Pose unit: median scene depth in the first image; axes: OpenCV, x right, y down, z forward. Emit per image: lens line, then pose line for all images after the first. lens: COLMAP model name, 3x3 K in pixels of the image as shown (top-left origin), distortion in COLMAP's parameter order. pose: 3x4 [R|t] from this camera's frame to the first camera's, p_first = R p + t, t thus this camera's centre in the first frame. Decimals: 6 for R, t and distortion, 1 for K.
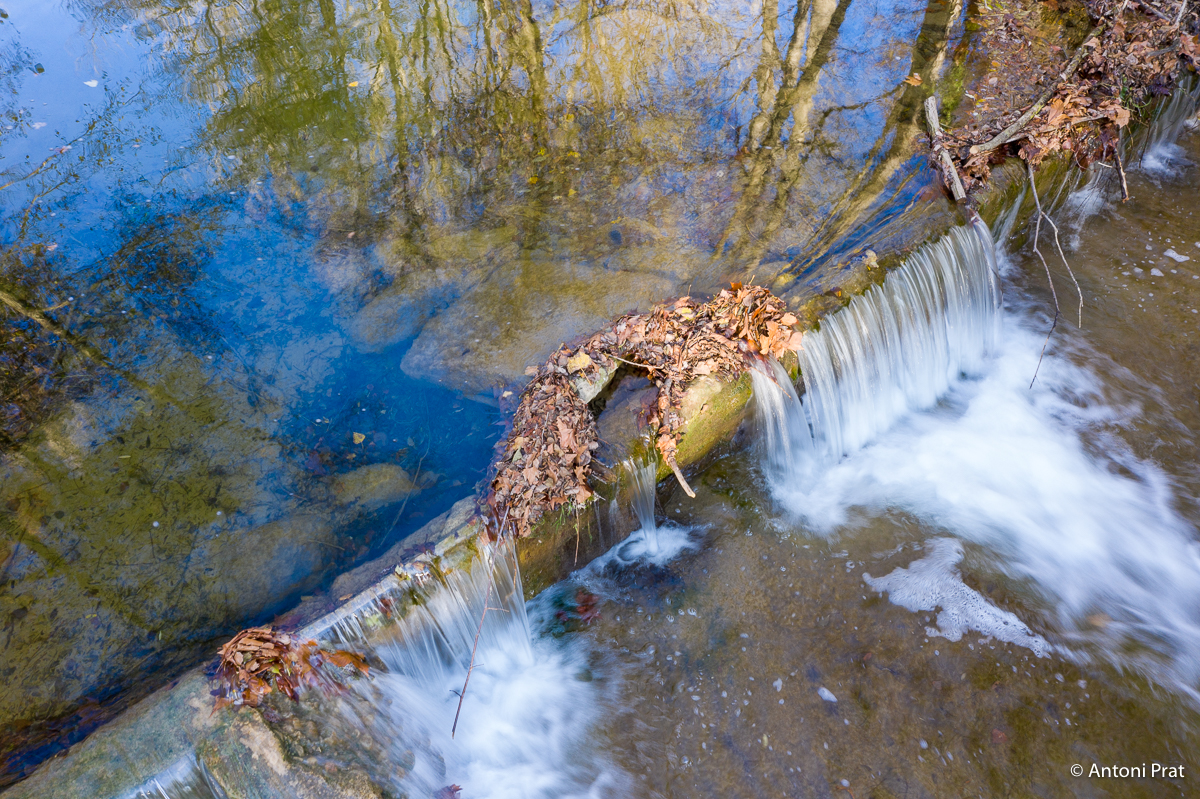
lens RADIAL K [[955.7, 0, 601.9], [0, 955.7, 396.8], [0, 0, 1]] dist [-0.014469, 0.014305]
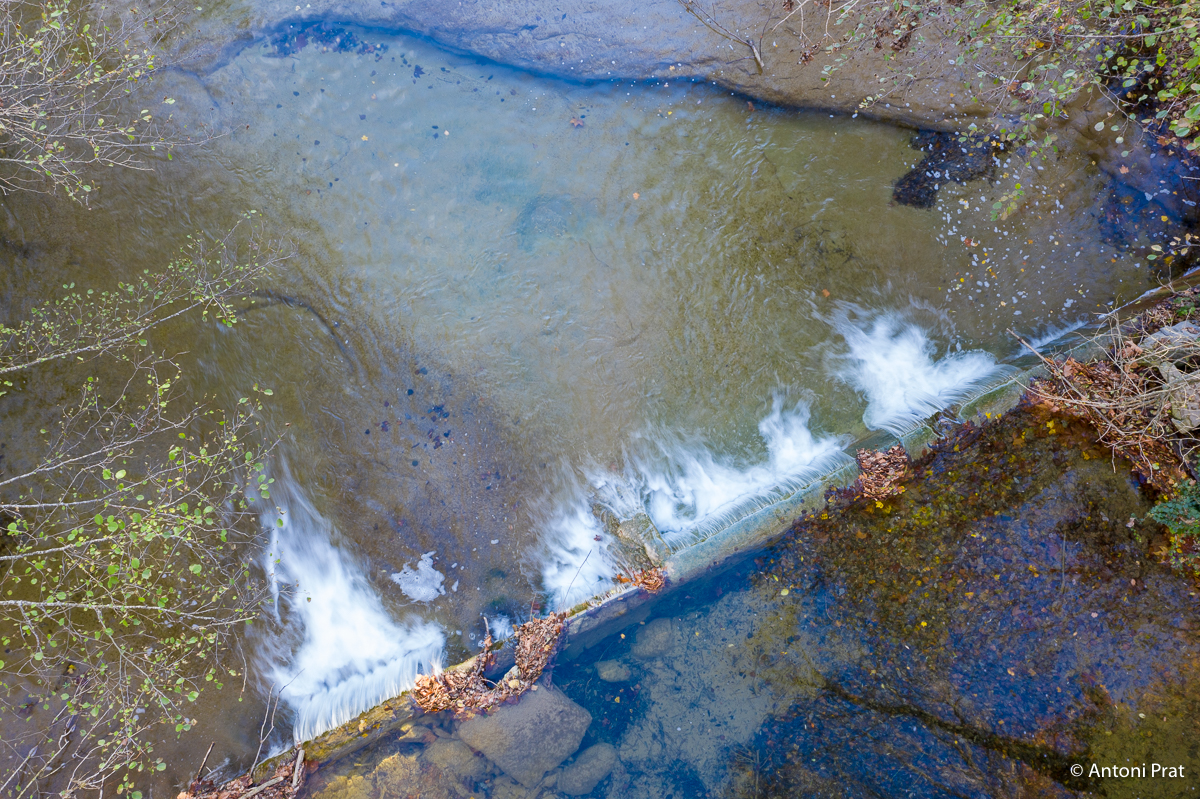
lens RADIAL K [[955.7, 0, 600.5], [0, 955.7, 398.6], [0, 0, 1]] dist [-0.014469, 0.014305]
pose [[-0.974449, -0.210376, 0.078678, -0.266283], [0.196481, -0.628689, 0.752427, -1.308078], [-0.108829, 0.748660, 0.653960, -1.062555]]
